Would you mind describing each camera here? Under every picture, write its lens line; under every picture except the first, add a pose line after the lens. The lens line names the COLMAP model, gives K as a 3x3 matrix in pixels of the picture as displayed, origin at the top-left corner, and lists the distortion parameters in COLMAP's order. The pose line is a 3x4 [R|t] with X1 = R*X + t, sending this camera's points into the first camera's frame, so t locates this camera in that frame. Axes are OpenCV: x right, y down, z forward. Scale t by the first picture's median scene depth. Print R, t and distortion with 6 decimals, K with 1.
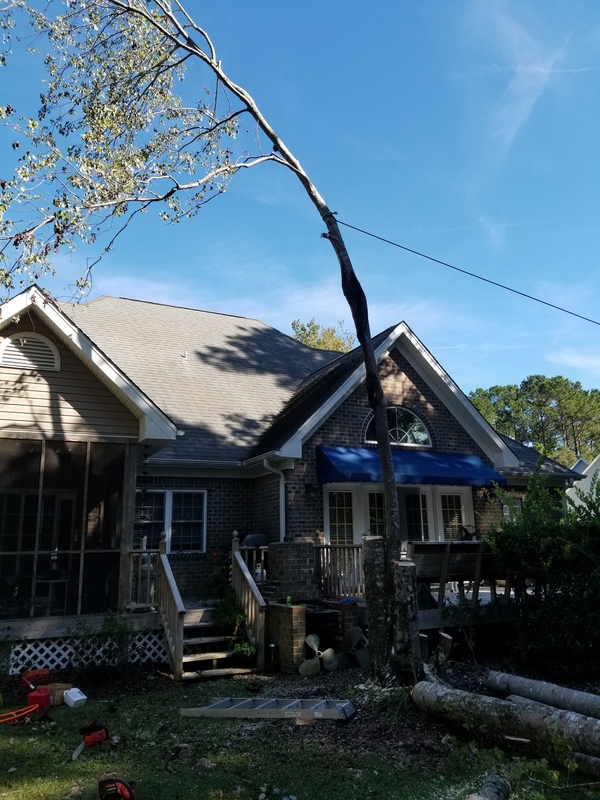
lens RADIAL K [[600.8, 0, 300.4], [0, 600.8, 402.2], [0, 0, 1]] dist [0.007776, -0.016787]
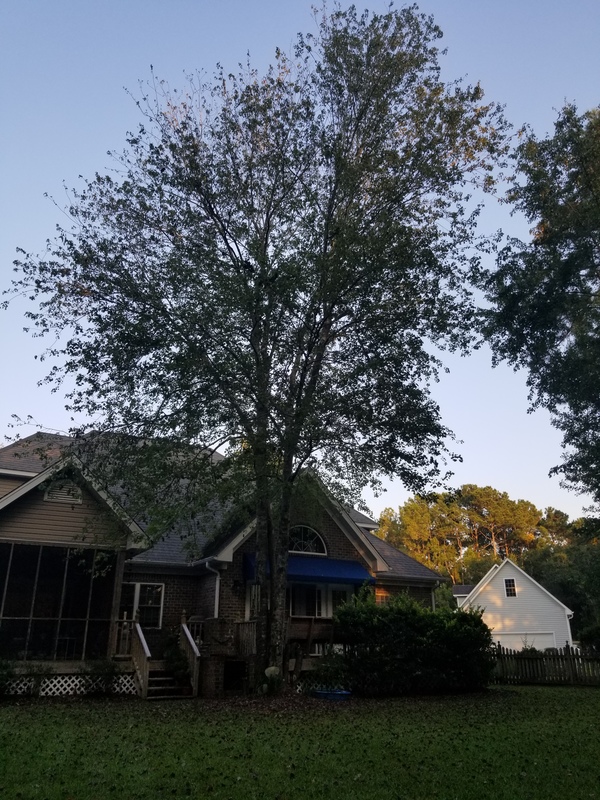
lens RADIAL K [[600.8, 0, 302.5], [0, 600.8, 402.2], [0, 0, 1]] dist [0.007776, -0.016787]
pose [[0.996265, 0.044795, 0.073820, 0.049052], [-0.032517, 0.986608, -0.159835, -0.064508], [-0.079991, 0.156838, 0.984380, -0.539627]]
